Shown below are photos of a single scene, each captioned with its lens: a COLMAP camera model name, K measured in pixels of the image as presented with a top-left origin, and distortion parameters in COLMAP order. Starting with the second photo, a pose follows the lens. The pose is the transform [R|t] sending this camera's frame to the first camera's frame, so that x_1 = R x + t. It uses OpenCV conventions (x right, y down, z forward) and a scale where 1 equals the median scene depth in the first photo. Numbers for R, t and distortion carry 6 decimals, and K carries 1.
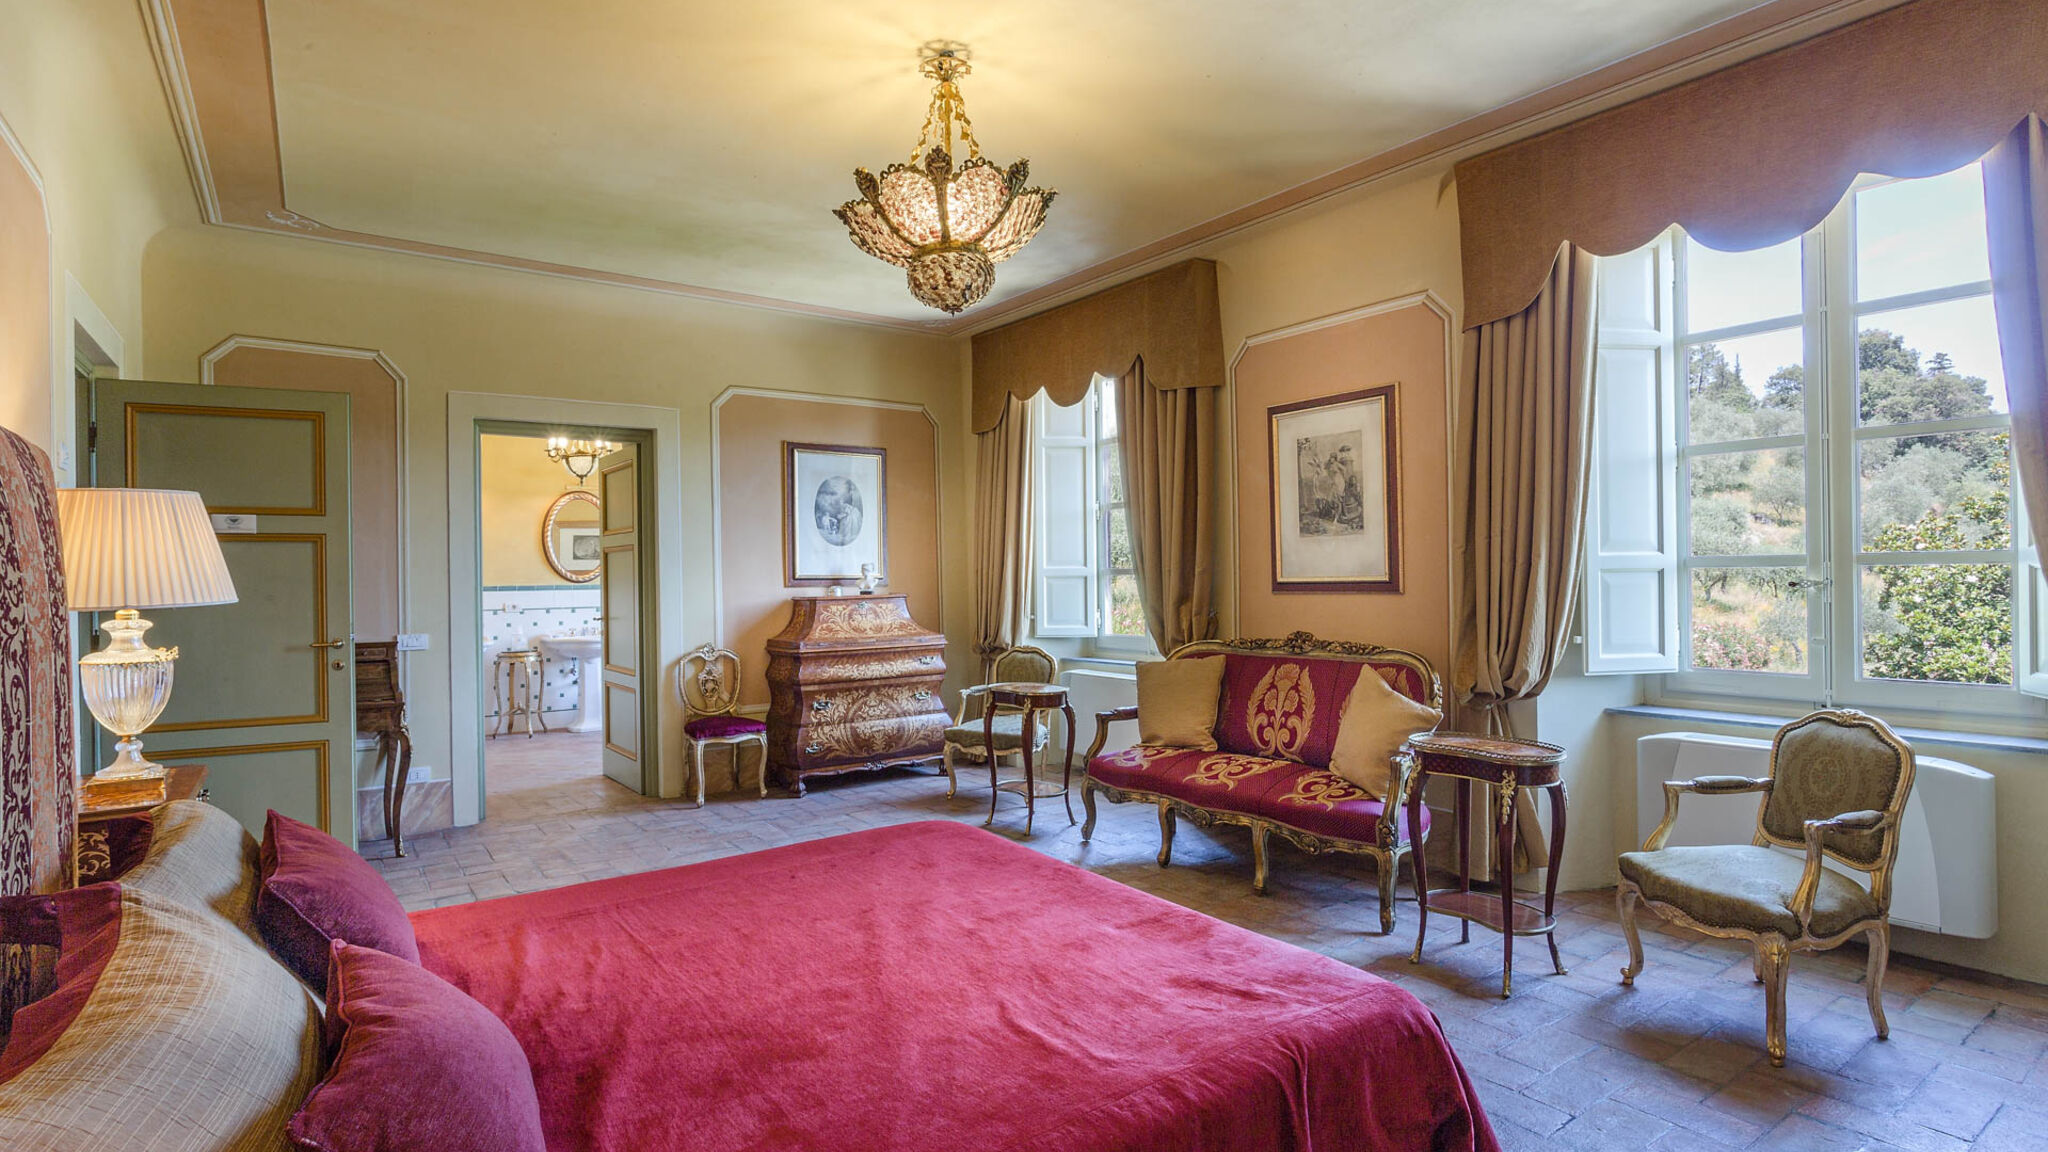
lens RADIAL K [[1016.3, 0, 1019.7], [0, 1016.3, 575.7], [0, 0, 1]] dist [-0.001396, 0.000345]
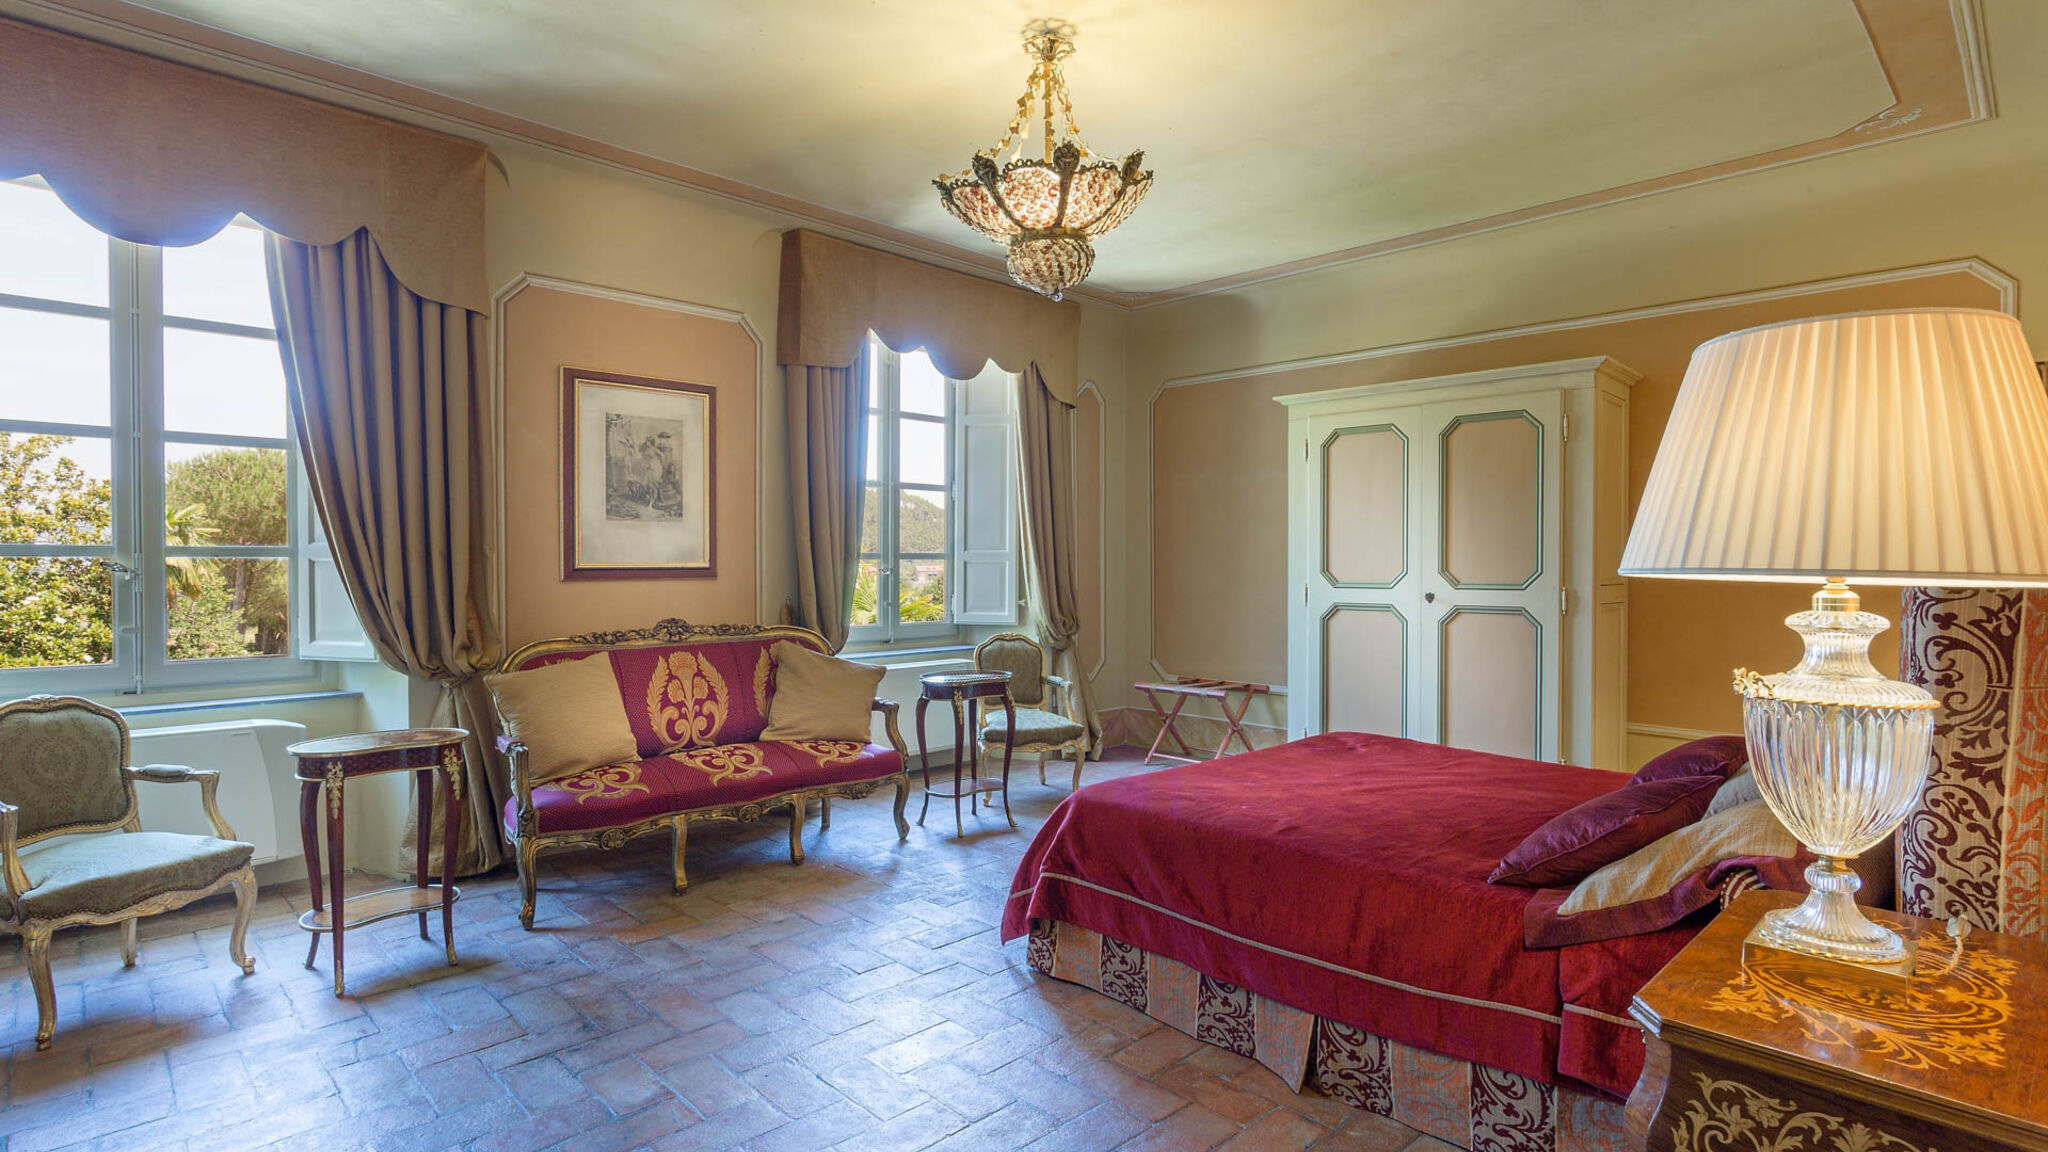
lens RADIAL K [[1016.3, 0, 1019.7], [0, 1016.3, 575.7], [0, 0, 1]] dist [-0.001396, 0.000345]
pose [[-0.142324, 0.002503, 0.989817, -0.733341], [0.002507, 0.999995, -0.002168, 0.016891], [-0.989817, 0.002173, -0.142329, 0.809598]]
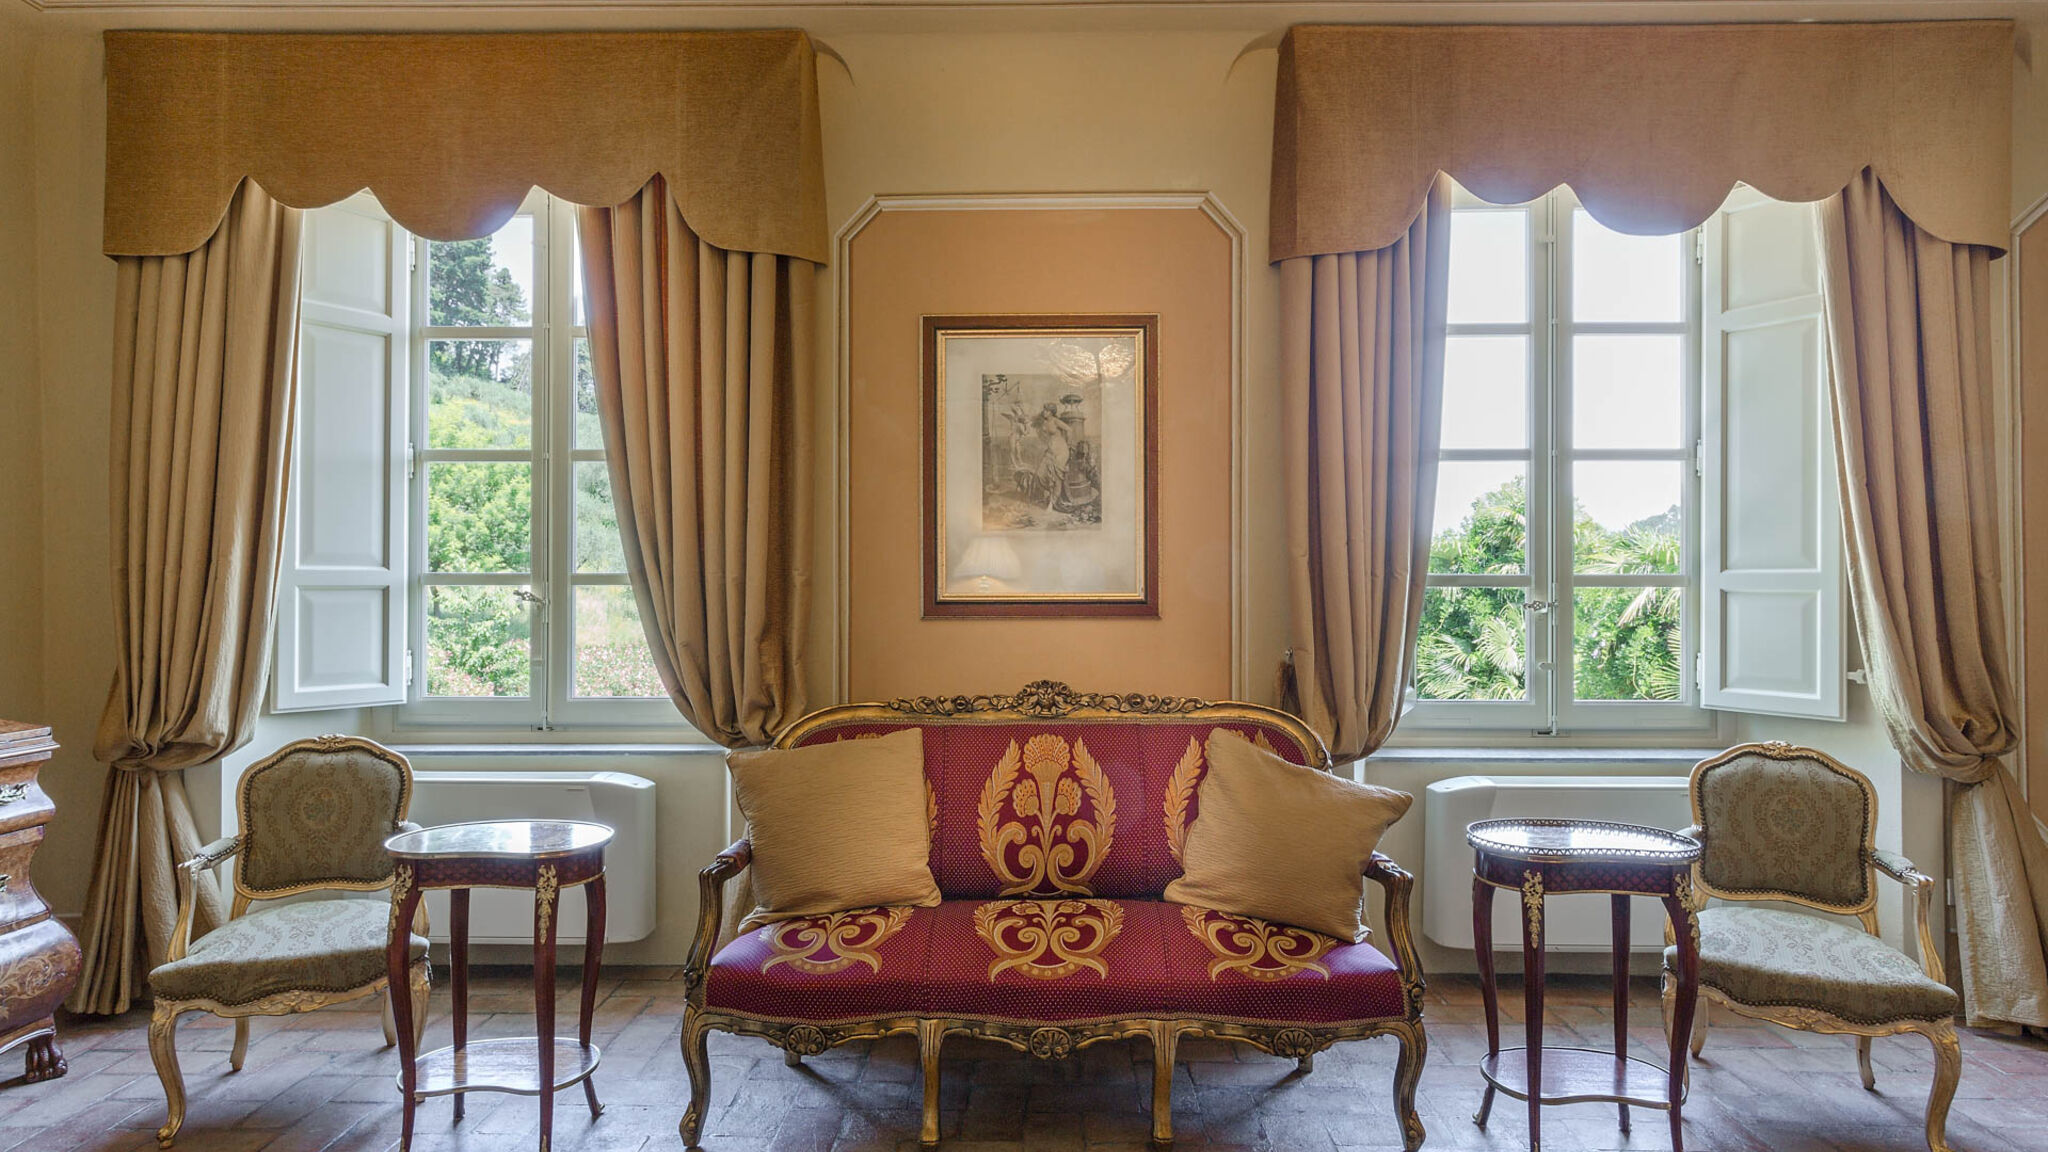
lens RADIAL K [[1118.4, 0, 1012.0], [0, 1118.4, 570.8], [0, 0, 1]] dist [-0.000148, 0.000671]
pose [[0.606948, 0.025310, 0.794339, -0.281432], [-0.010038, 0.999657, -0.024182, 0.004352], [-0.794678, 0.006704, 0.606994, 0.601117]]
